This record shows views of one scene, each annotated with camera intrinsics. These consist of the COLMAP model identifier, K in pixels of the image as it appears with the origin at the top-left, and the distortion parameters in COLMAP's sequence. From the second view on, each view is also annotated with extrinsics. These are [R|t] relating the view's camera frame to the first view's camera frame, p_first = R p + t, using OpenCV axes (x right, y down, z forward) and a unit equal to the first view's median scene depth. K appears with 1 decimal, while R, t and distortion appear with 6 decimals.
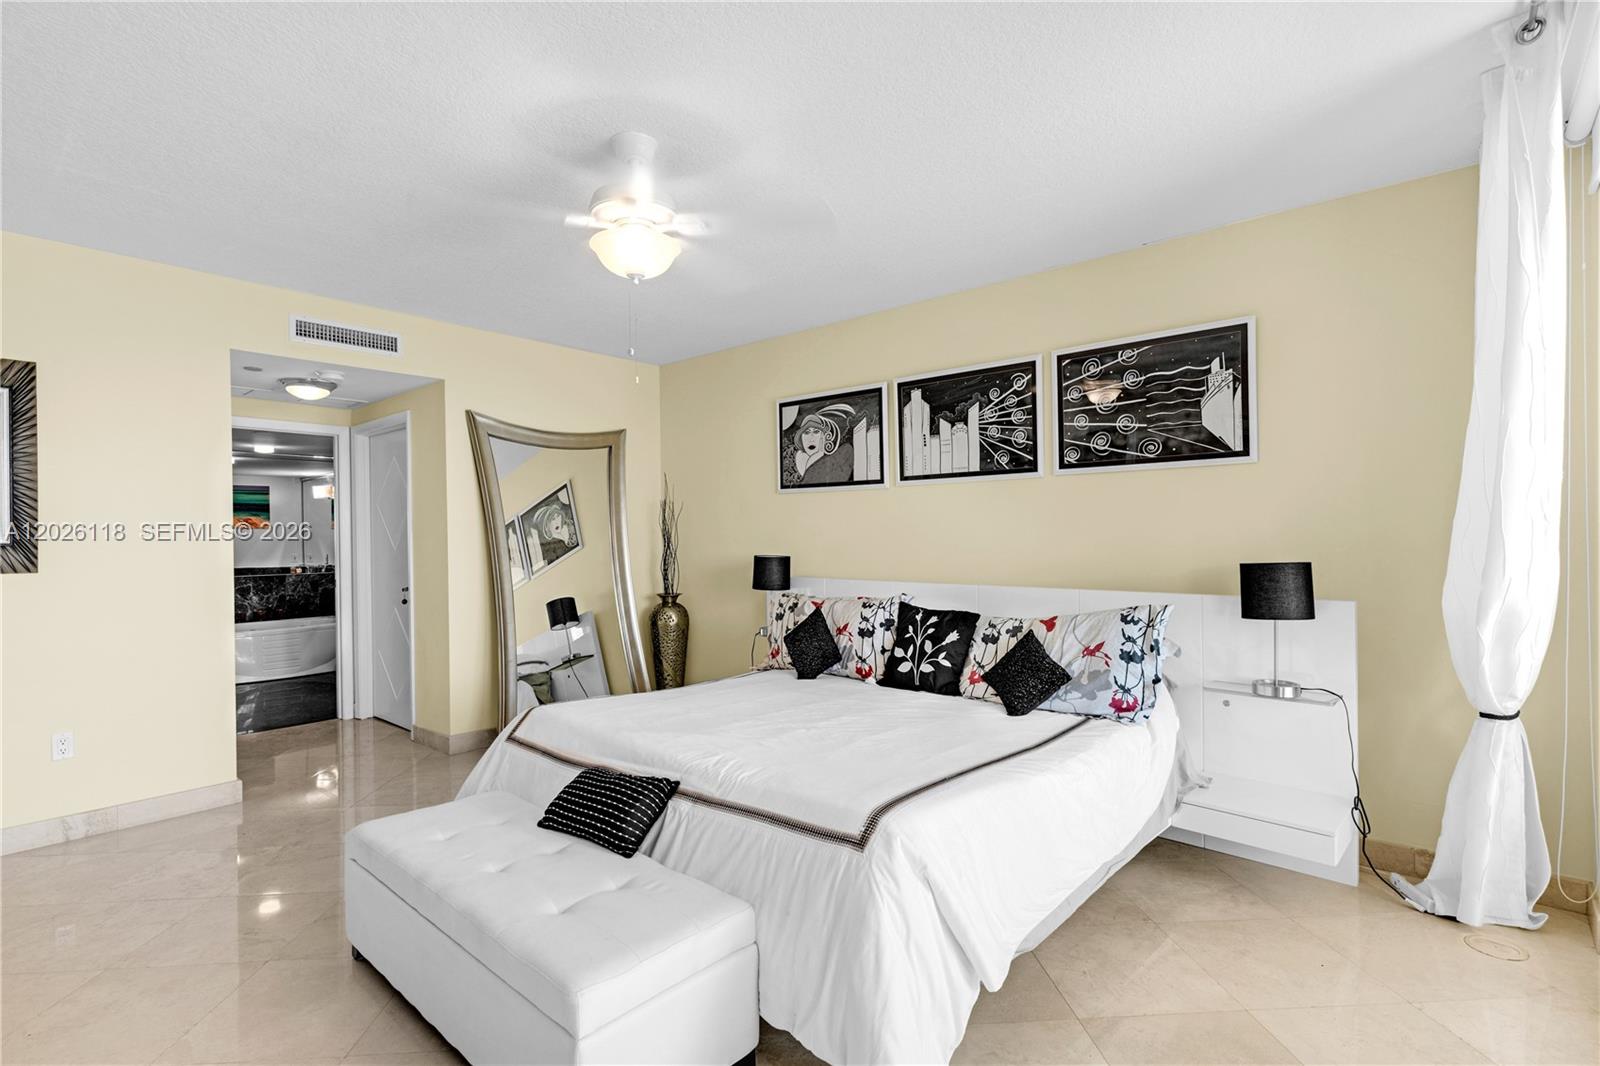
lens RADIAL K [[765.4, 0, 806.7], [0, 765.4, 522.4], [0, 0, 1]] dist [-0.001883, 0.000044]
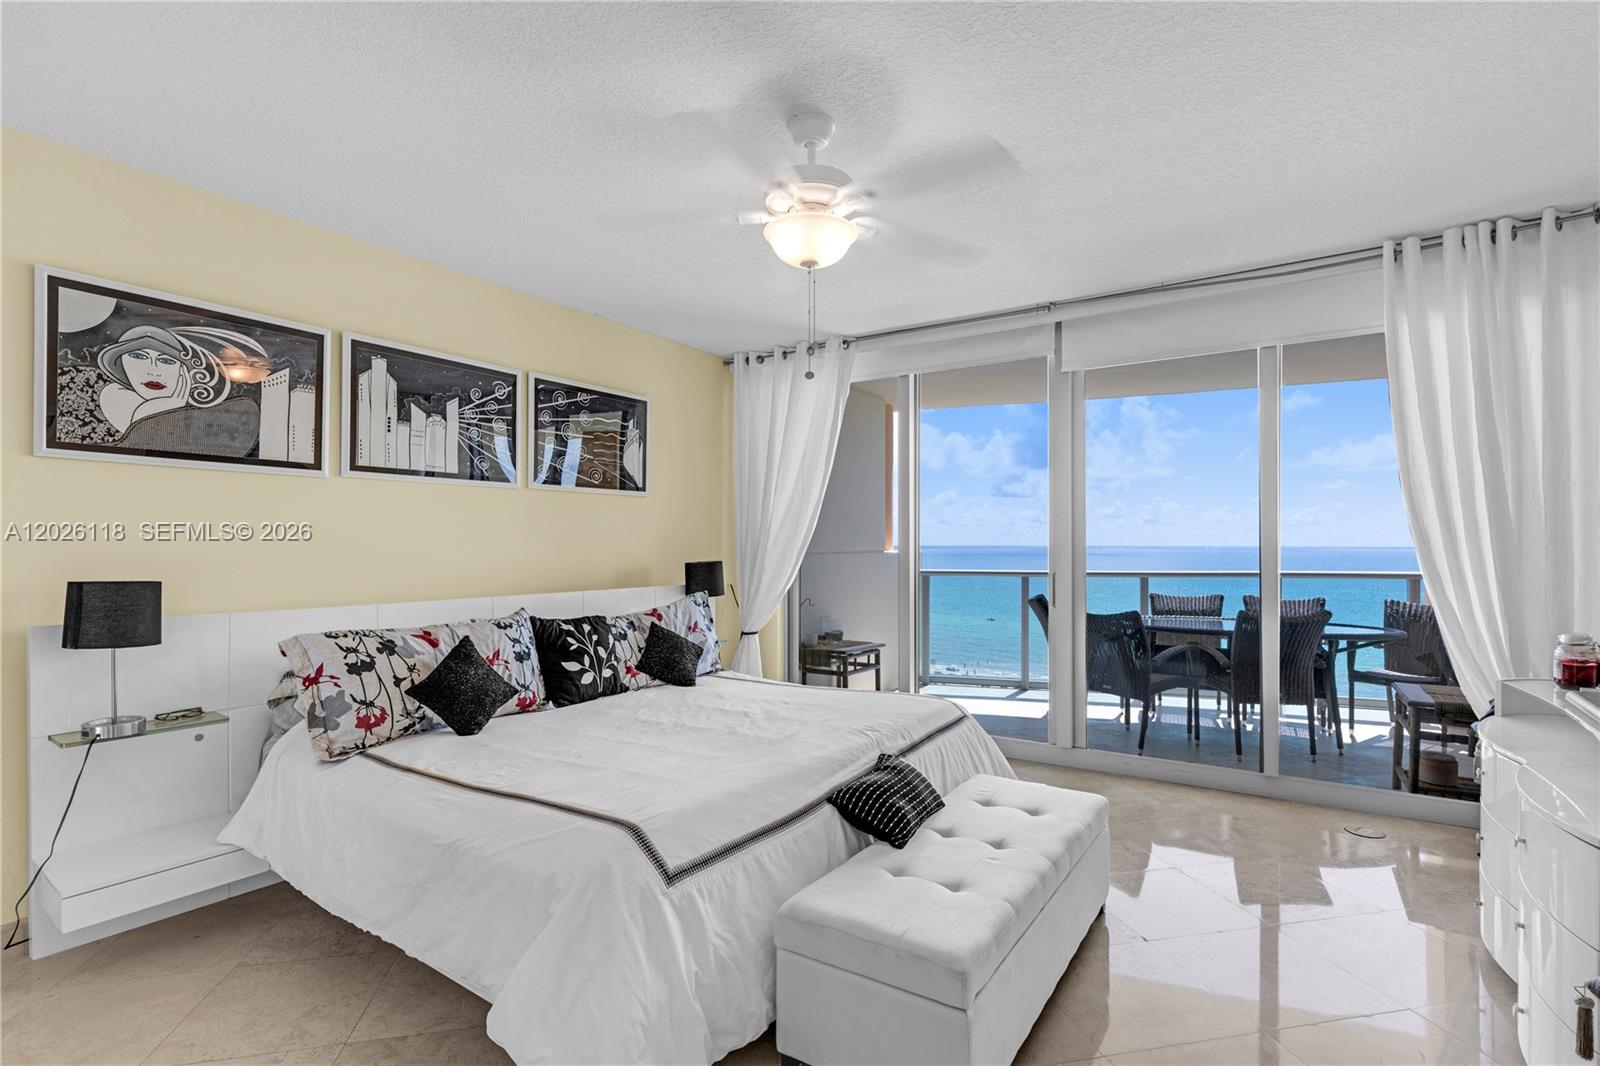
lens RADIAL K [[762.0, 0, 797.6], [0, 762.0, 526.5], [0, 0, 1]] dist [-0.000429, 0.000627]
pose [[-0.133910, 0.030477, 0.990525, -0.715939], [-0.017493, 0.999299, -0.033112, 0.018603], [-0.990839, -0.021762, -0.133283, 0.708812]]
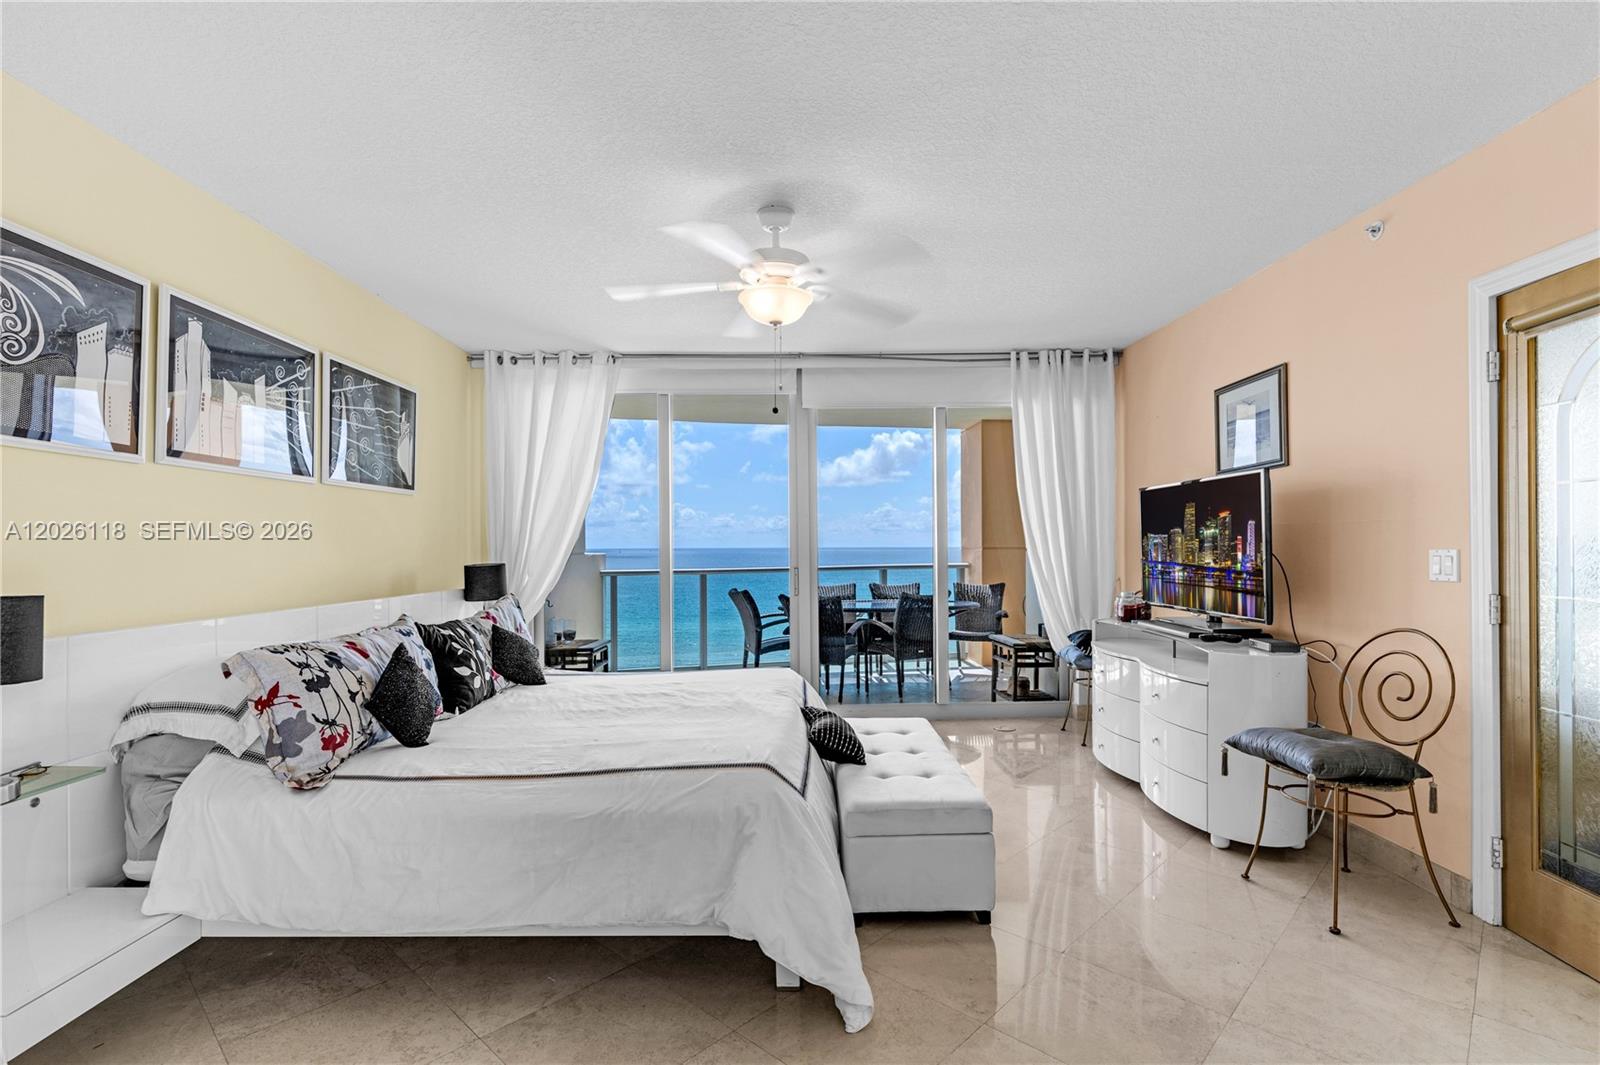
lens RADIAL K [[762.0, 0, 797.6], [0, 762.0, 526.0], [0, 0, 1]] dist [-0.000429, 0.000627]
pose [[-0.670685, 0.030212, 0.741126, -0.699725], [-0.003983, 0.999009, -0.044329, 0.027554], [-0.741731, -0.032682, -0.669900, 1.099717]]
